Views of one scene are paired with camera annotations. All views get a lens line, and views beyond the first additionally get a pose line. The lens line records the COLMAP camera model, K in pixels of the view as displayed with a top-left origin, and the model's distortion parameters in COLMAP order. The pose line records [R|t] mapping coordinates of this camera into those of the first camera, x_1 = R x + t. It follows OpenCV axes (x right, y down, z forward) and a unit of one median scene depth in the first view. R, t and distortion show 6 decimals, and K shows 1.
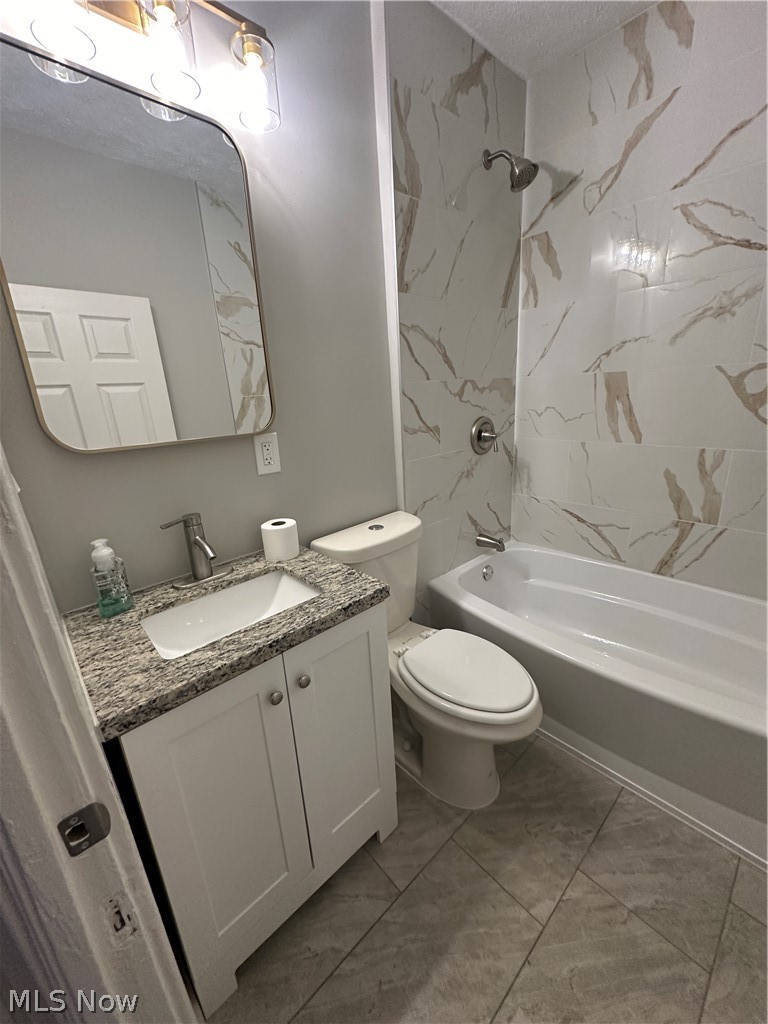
lens RADIAL K [[407.1, 0, 384.0], [0, 407.1, 512.0], [0, 0, 1]] dist [-0.002956, 0.000133]
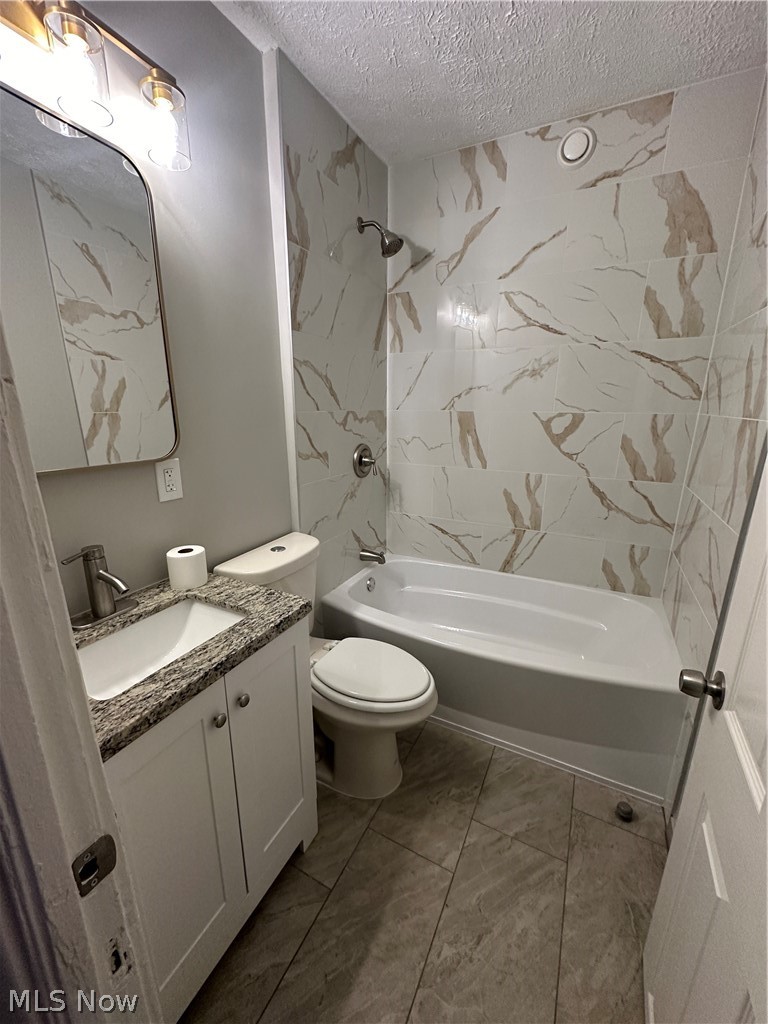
lens RADIAL K [[407.1, 0, 384.0], [0, 407.1, 512.0], [0, 0, 1]] dist [-0.002956, 0.000133]
pose [[0.936516, -0.033337, 0.349036, -0.132405], [0.049331, 0.998096, -0.037034, -0.004695], [-0.347137, 0.051901, 0.936377, -0.077074]]
